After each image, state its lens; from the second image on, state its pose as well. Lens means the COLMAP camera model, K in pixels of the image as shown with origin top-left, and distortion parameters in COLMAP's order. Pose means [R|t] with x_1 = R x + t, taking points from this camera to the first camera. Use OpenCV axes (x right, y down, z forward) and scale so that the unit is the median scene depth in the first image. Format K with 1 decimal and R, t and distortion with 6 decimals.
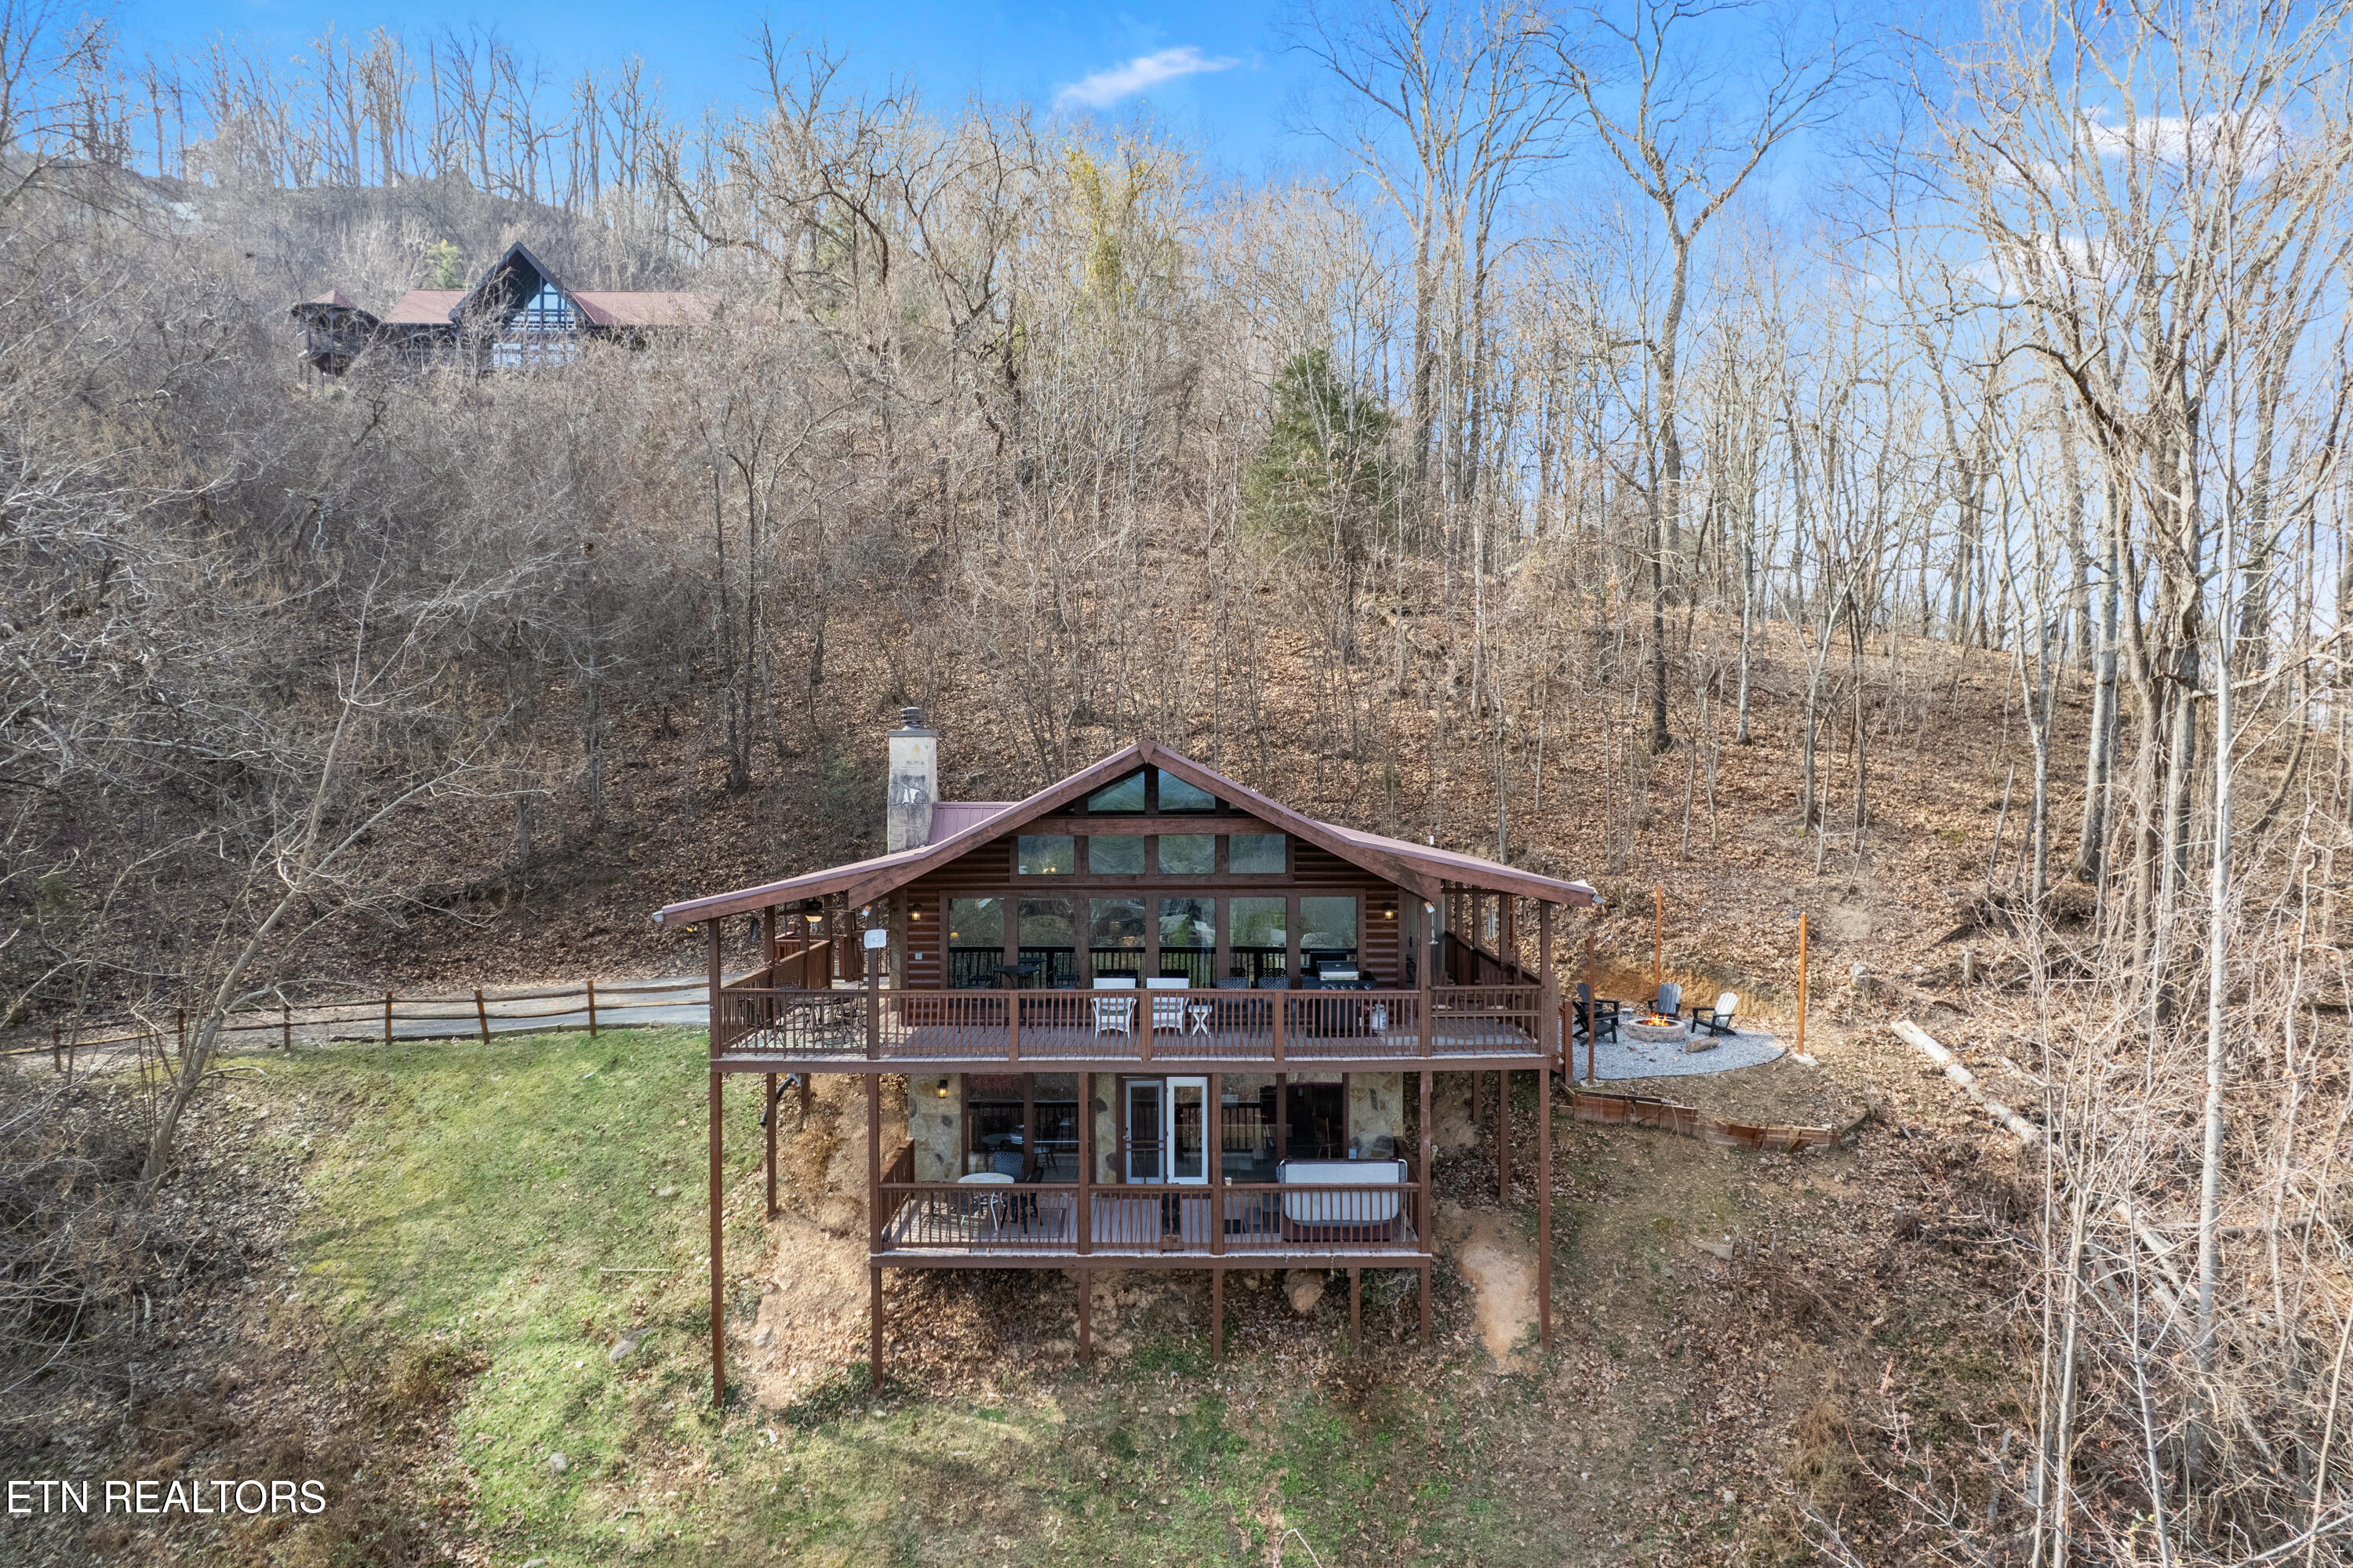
lens RADIAL K [[1498.2, 0, 1179.2], [0, 1498.2, 786.5], [0, 0, 1]] dist [-0.030142, -0.000205]
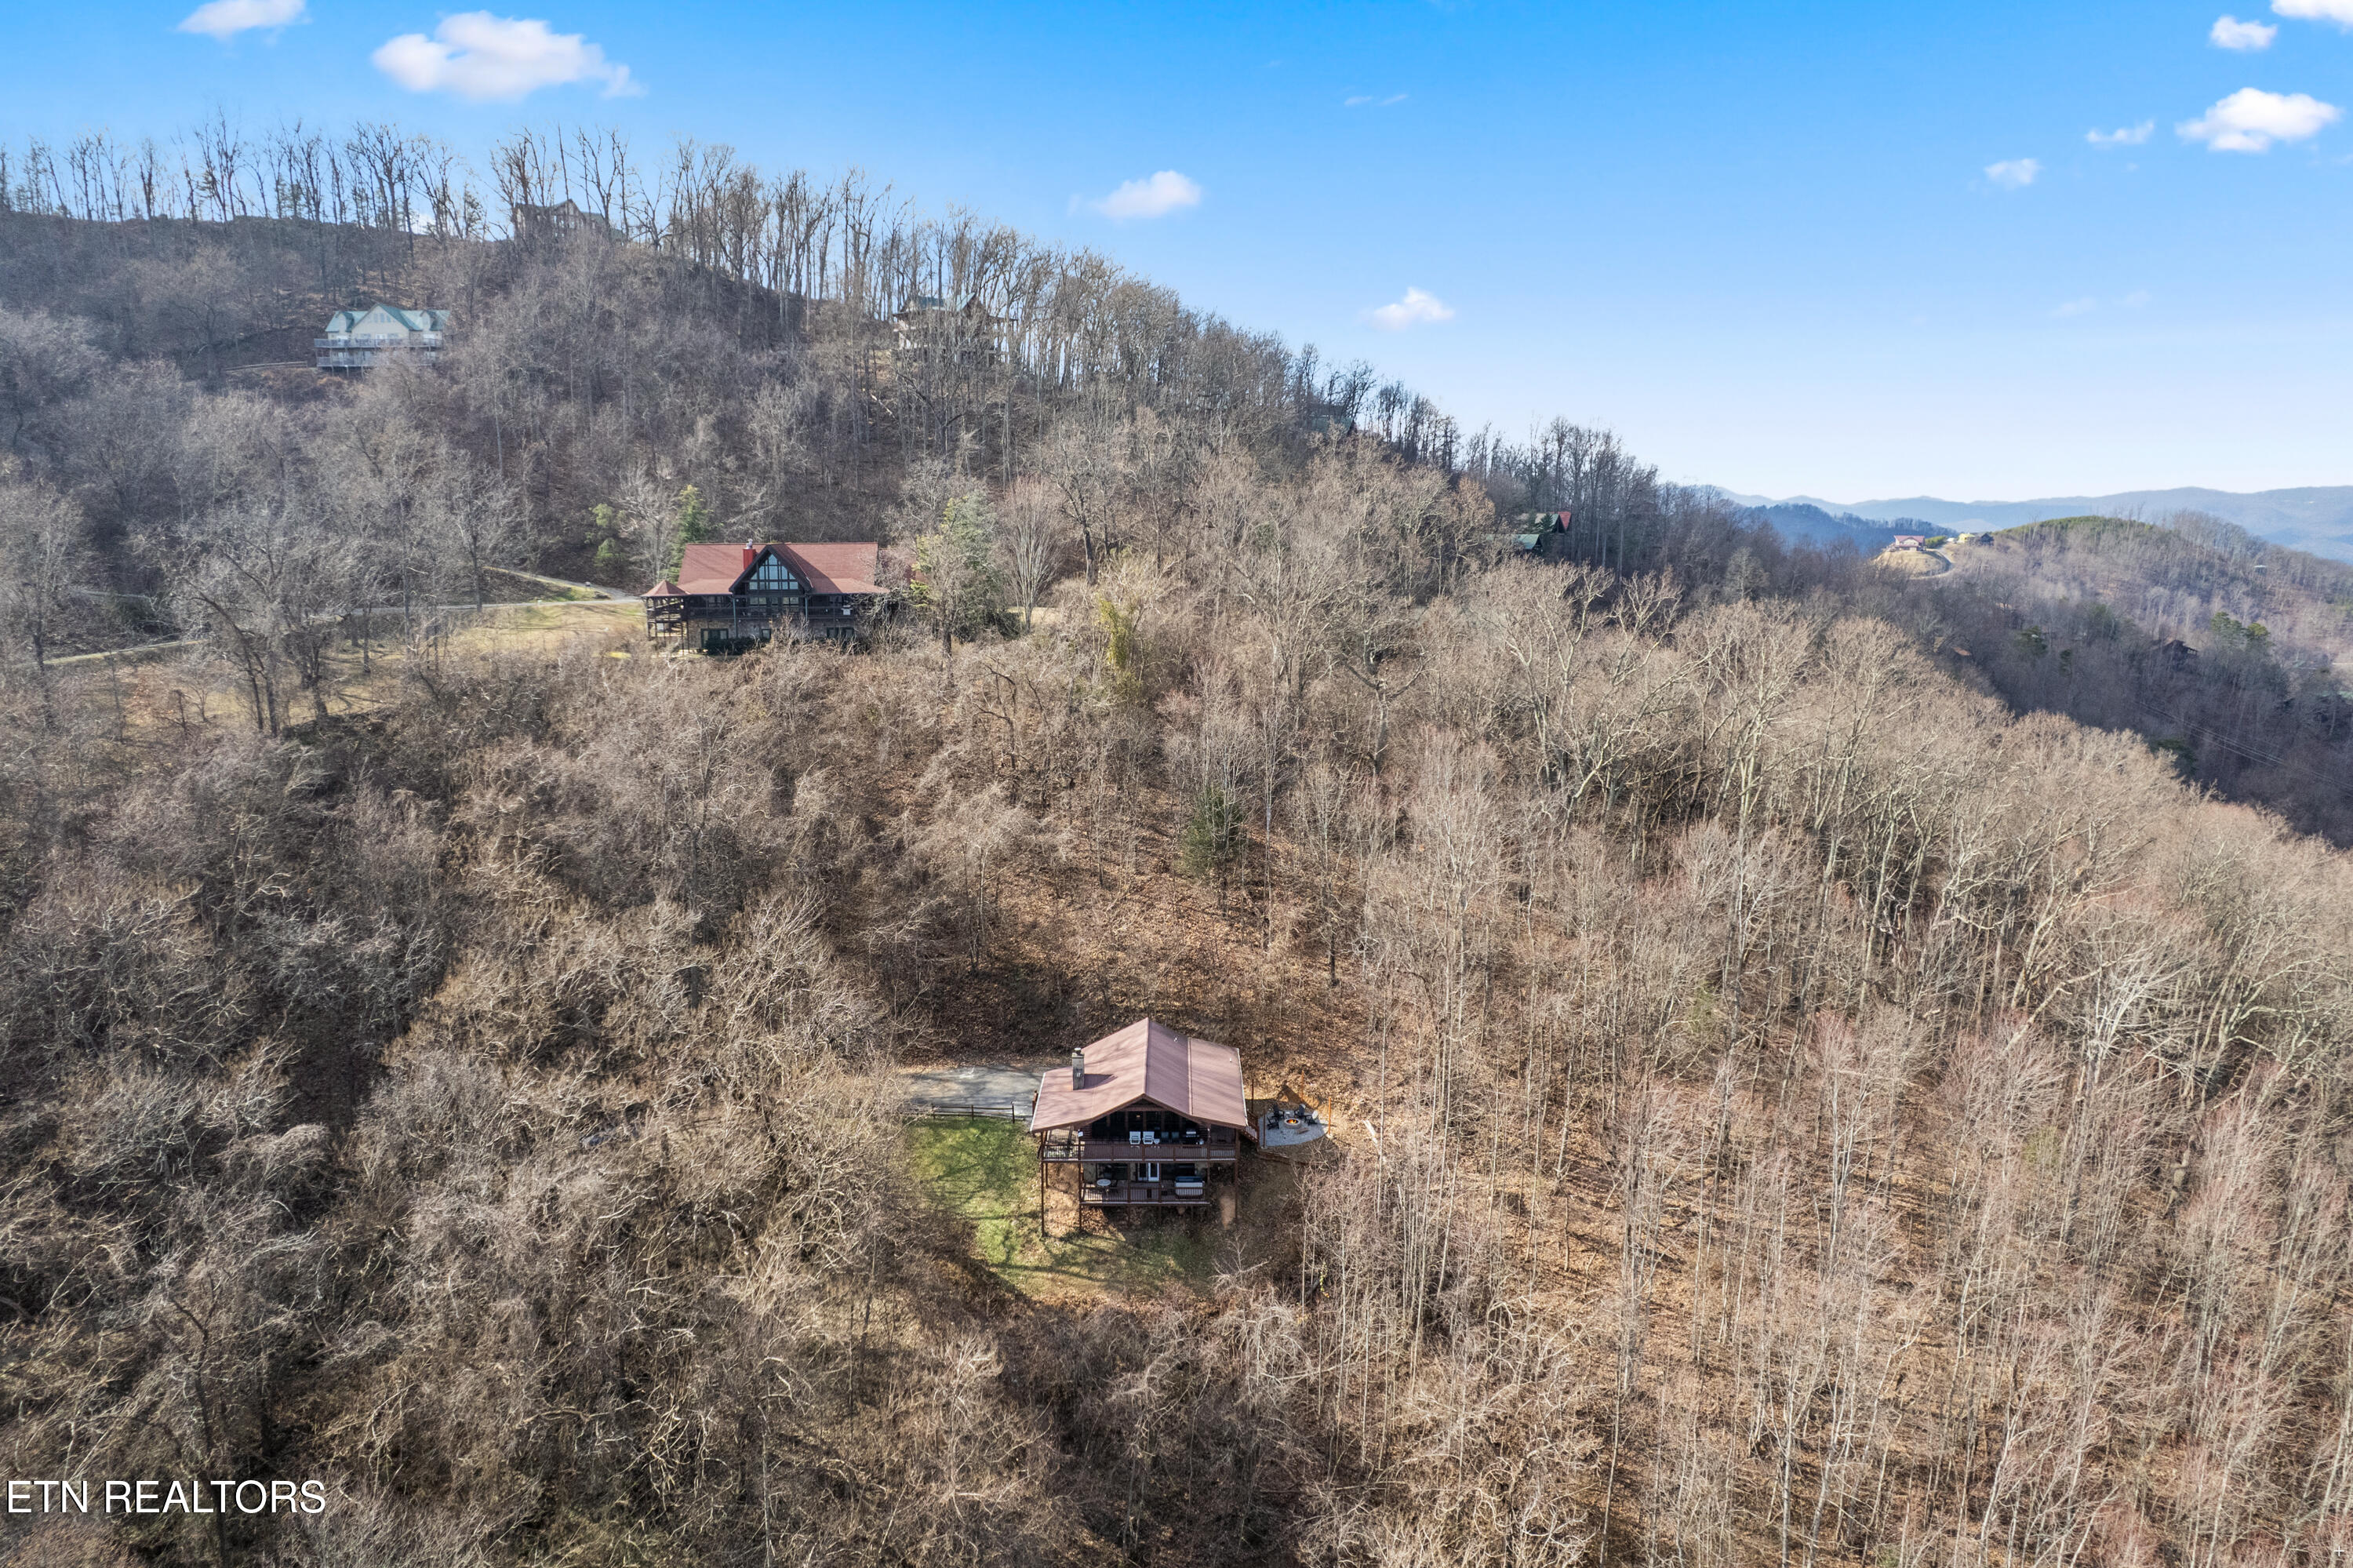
lens RADIAL K [[1498.2, 0, 1174.8], [0, 1498.2, 782.4], [0, 0, 1]] dist [-0.030142, -0.000205]
pose [[0.999997, -0.002230, 0.001003, 0.064364], [0.002031, 0.985933, 0.167128, -1.549041], [-0.001361, -0.167125, 0.985935, -2.943528]]
